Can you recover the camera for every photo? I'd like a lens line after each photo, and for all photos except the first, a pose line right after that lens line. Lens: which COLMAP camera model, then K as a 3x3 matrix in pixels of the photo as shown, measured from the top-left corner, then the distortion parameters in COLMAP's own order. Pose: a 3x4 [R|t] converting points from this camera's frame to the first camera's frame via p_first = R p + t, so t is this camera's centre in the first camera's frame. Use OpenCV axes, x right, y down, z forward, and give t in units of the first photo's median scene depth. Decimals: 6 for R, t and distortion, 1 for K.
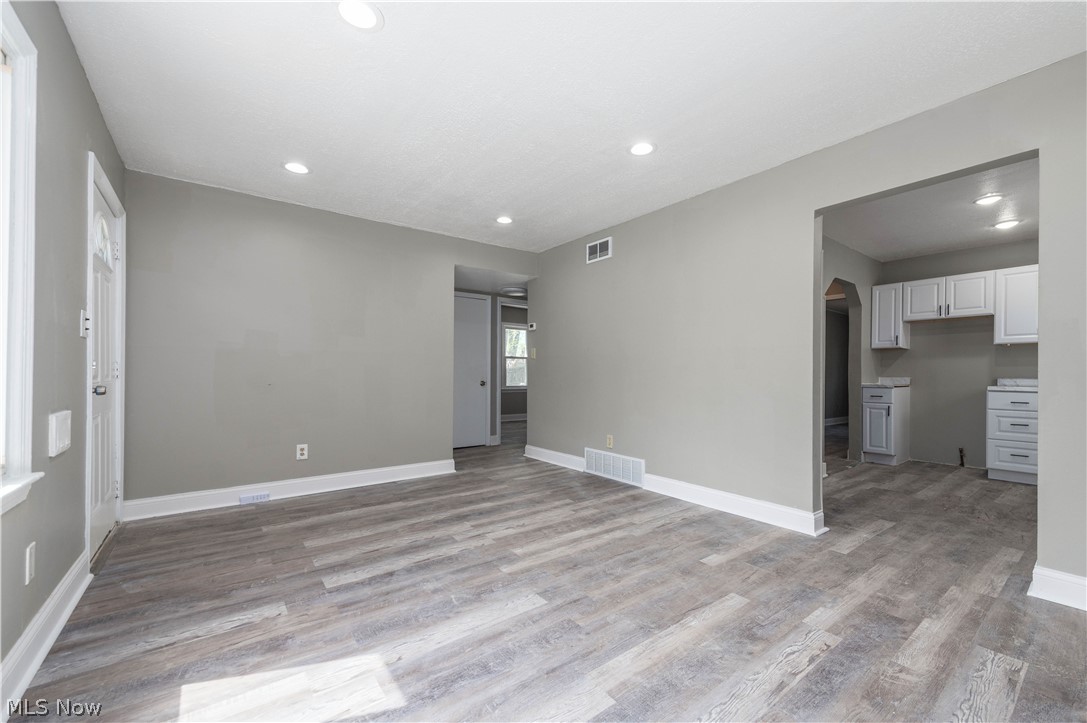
lens RADIAL K [[441.6, 0, 563.2], [0, 441.6, 375.0], [0, 0, 1]] dist [0.012203, -0.000430]
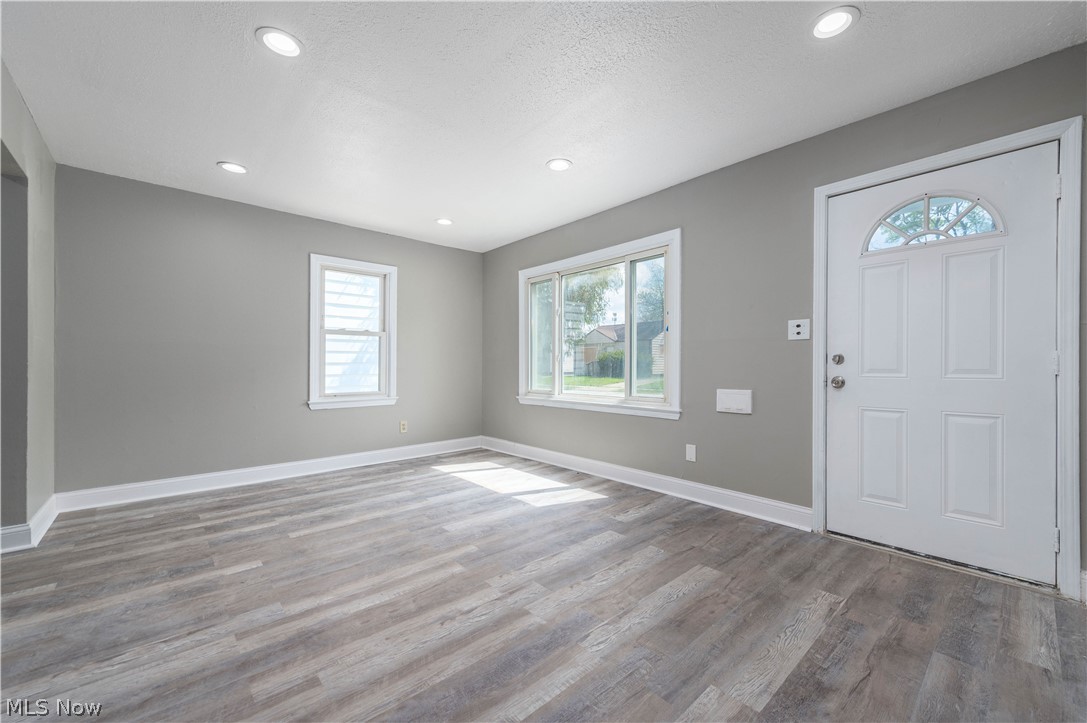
lens RADIAL K [[427.9, 0, 558.3], [0, 427.9, 359.7], [0, 0, 1]] dist [0.017035, -0.004793]
pose [[-0.997287, -0.003528, -0.073529, -0.228973], [-0.002765, 0.999941, -0.010487, -0.007844], [0.073562, -0.010255, -0.997238, 1.814204]]
